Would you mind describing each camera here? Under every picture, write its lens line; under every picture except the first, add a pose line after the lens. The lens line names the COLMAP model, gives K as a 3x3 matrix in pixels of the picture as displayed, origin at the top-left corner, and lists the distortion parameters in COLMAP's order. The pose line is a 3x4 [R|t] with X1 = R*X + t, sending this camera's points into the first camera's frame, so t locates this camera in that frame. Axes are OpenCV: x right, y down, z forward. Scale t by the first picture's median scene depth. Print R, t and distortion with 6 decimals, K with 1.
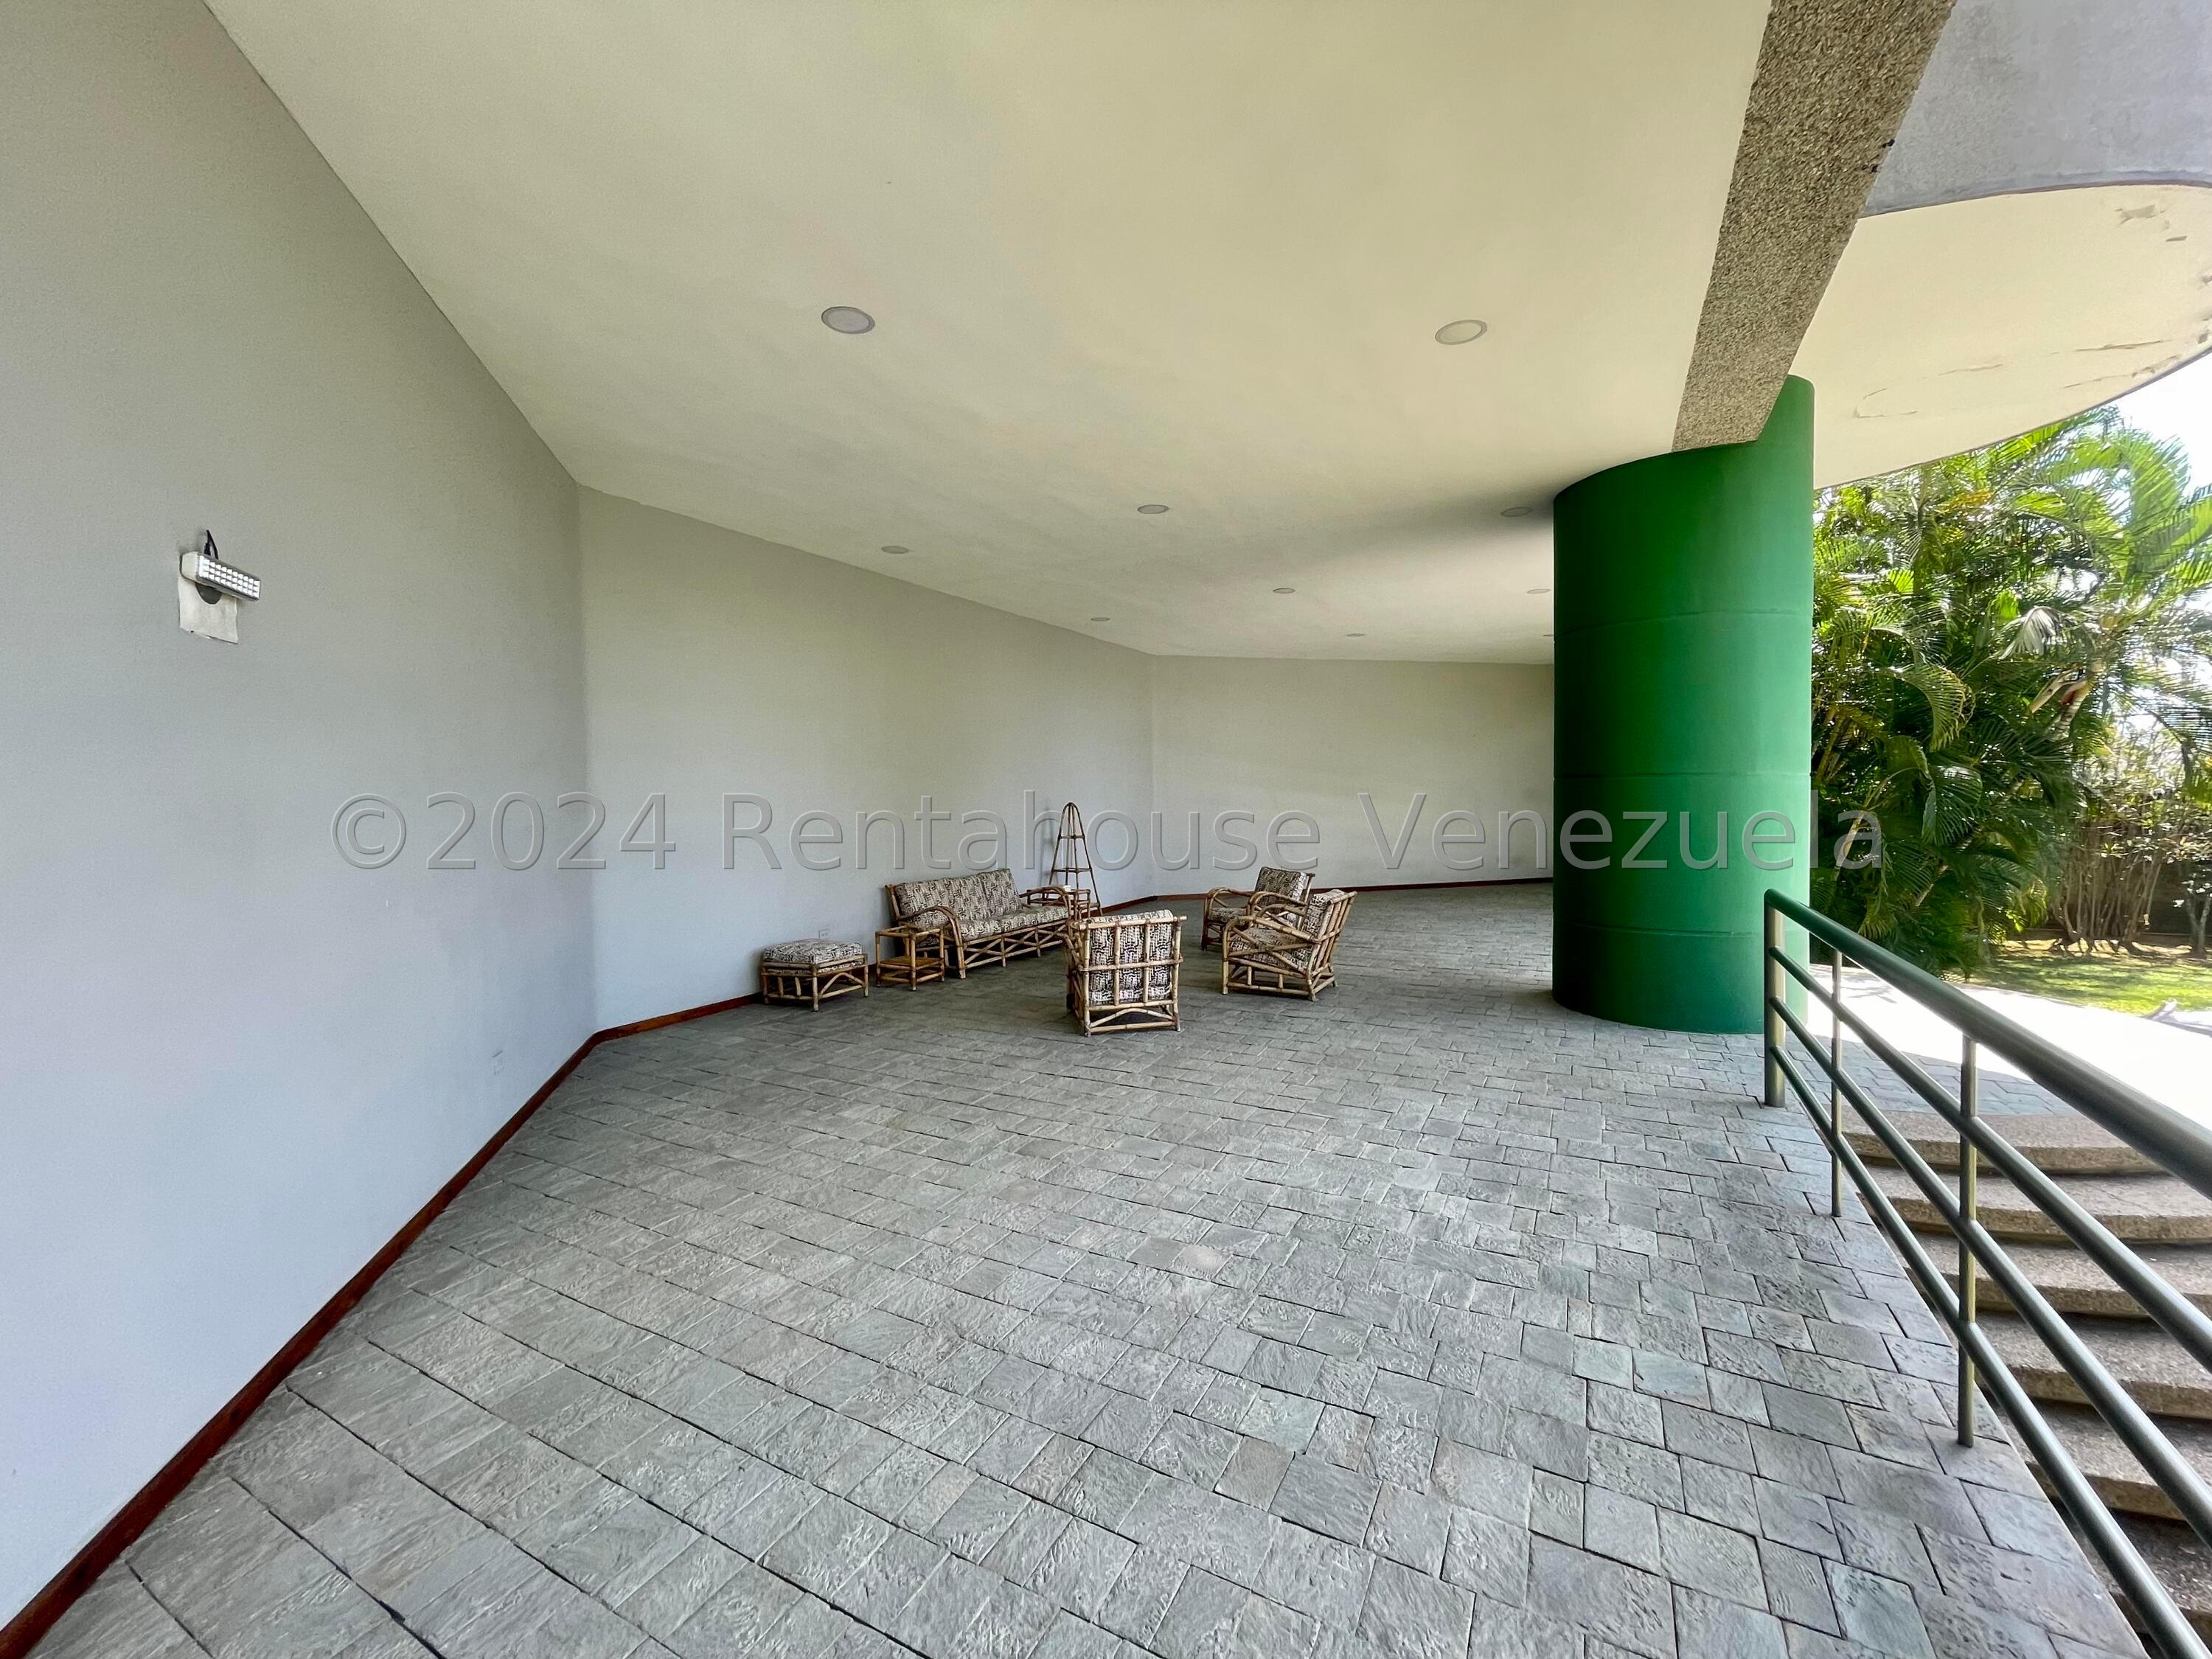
lens RADIAL K [[897.9, 0, 1102.7], [0, 897.9, 830.2], [0, 0, 1]] dist [-0.000791, 0.000649]
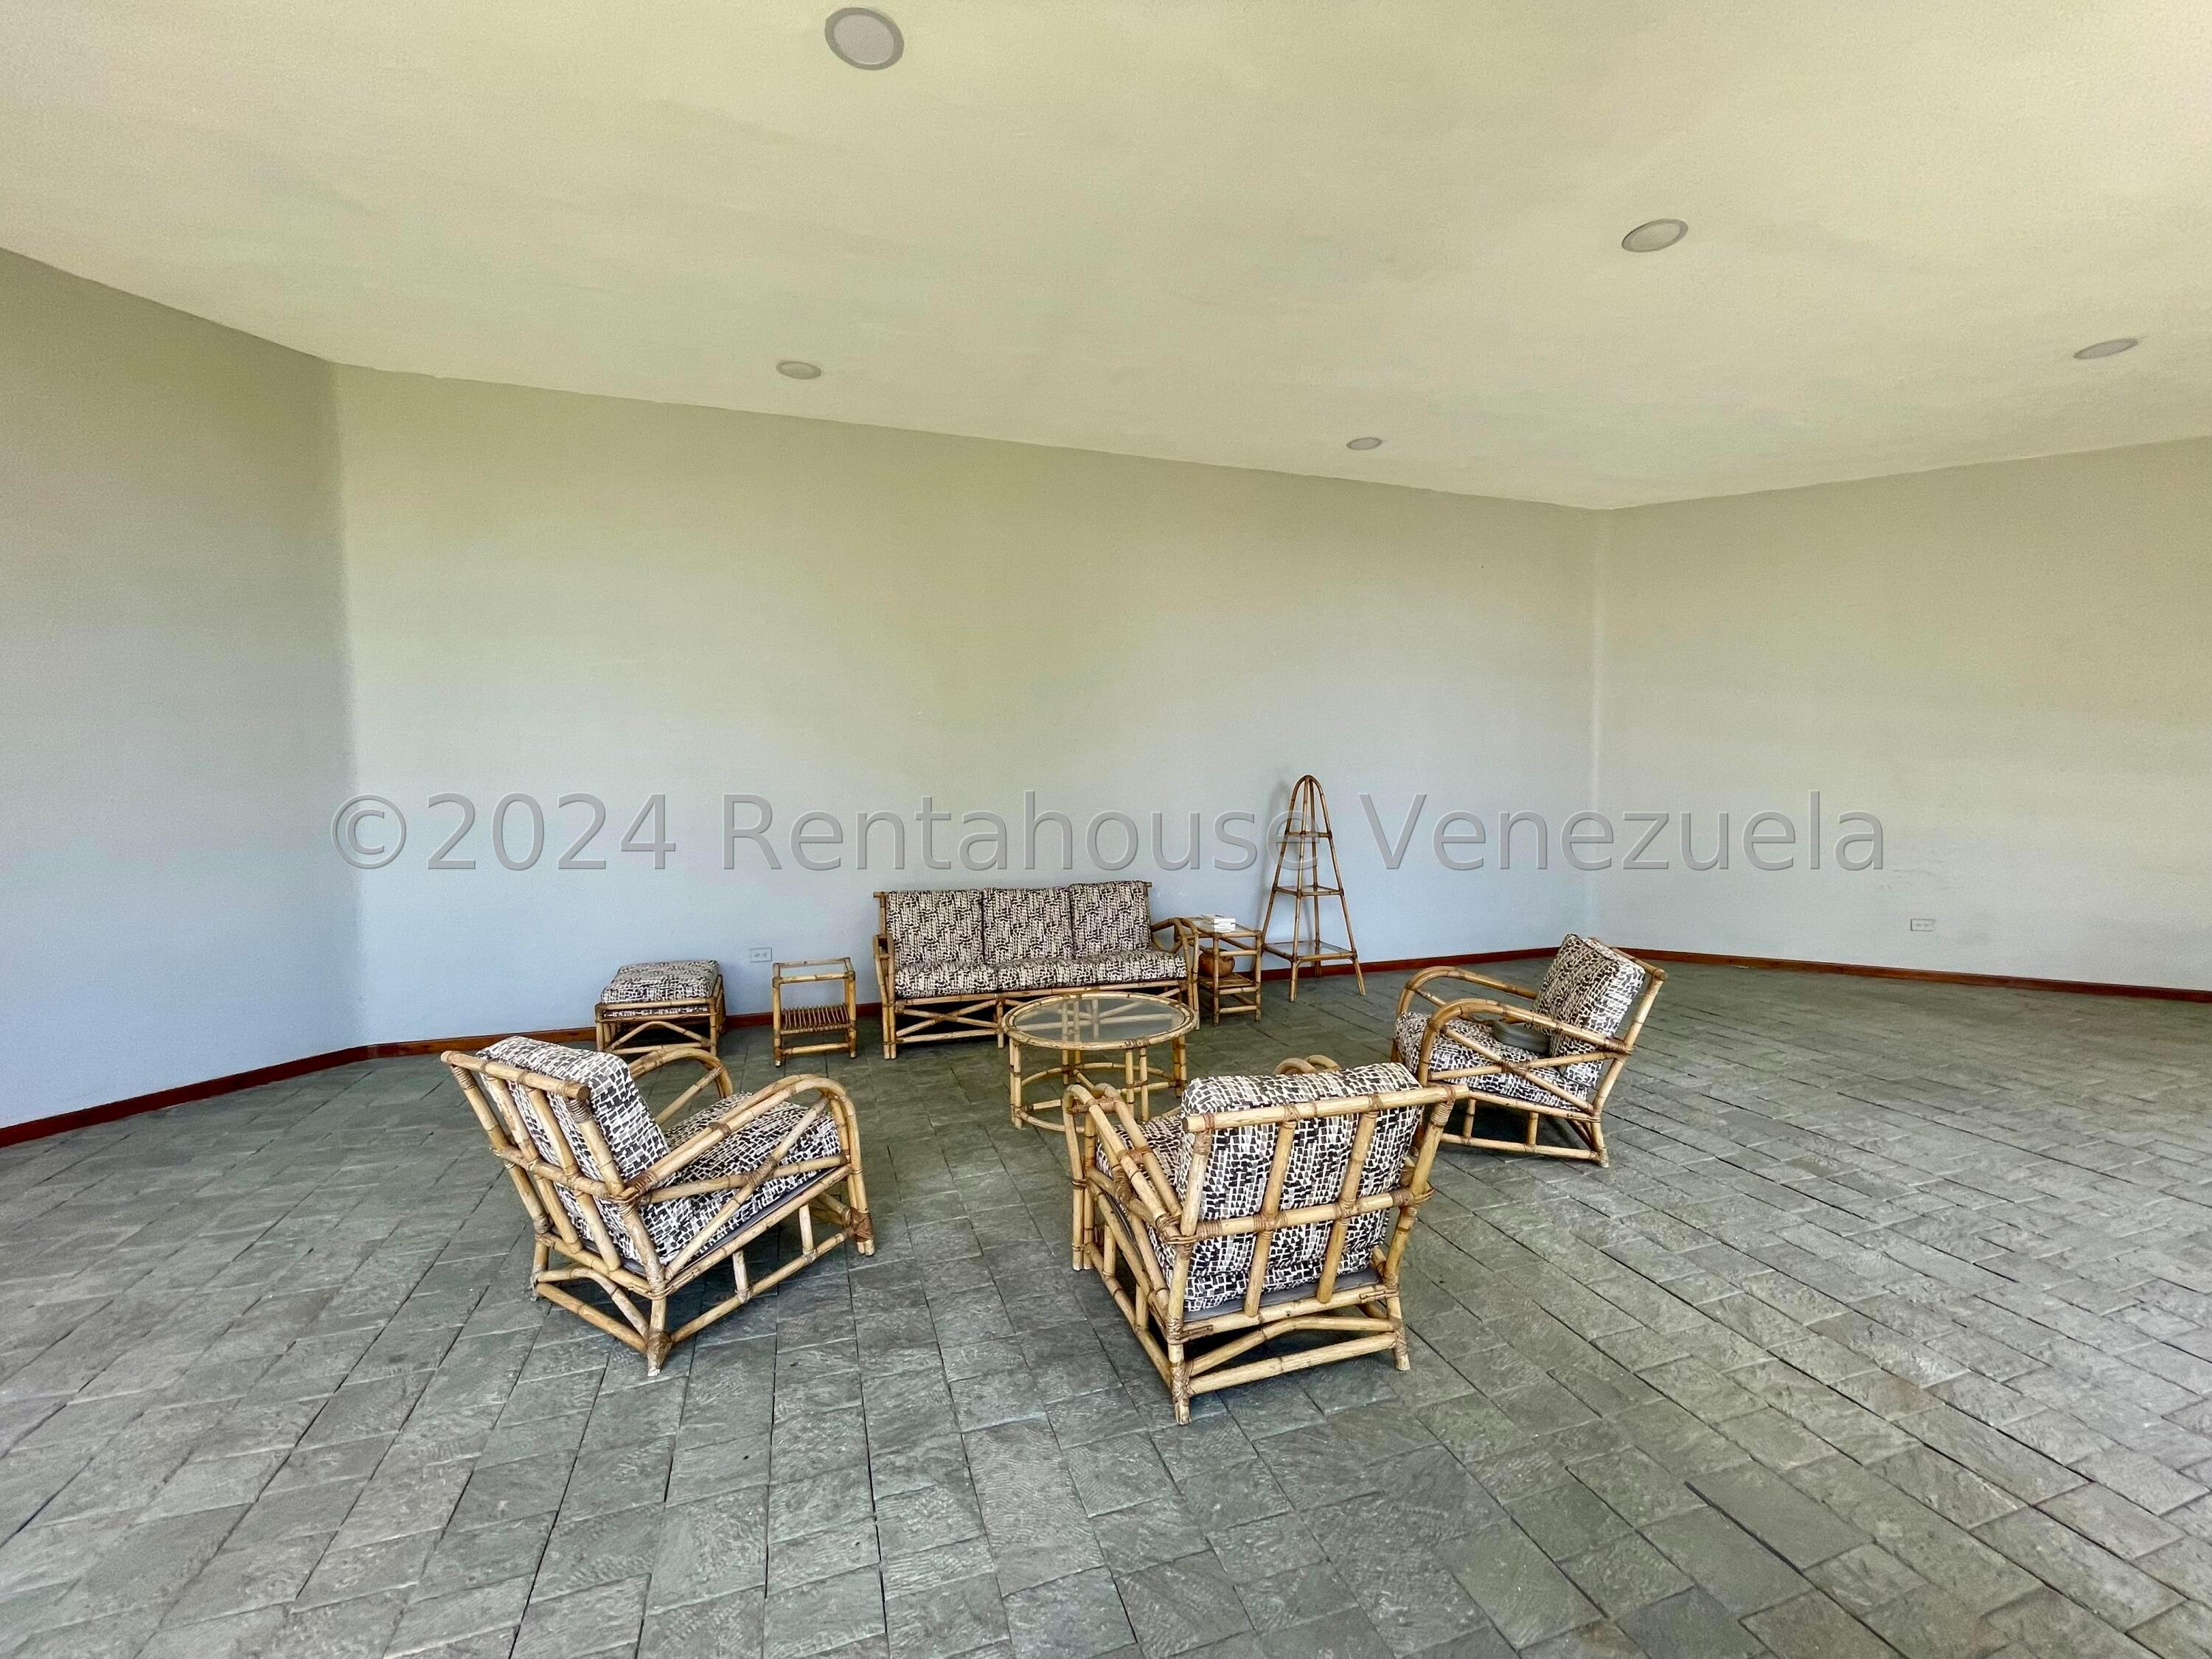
lens RADIAL K [[907.5, 0, 1106.0], [0, 907.5, 829.5], [0, 0, 1]] dist [0.010315, 0.000094]
pose [[0.734367, 0.056903, -0.676363, 0.349450], [-0.034400, 0.998319, 0.046639, -0.024252], [0.677880, -0.010983, 0.735090, 0.617084]]
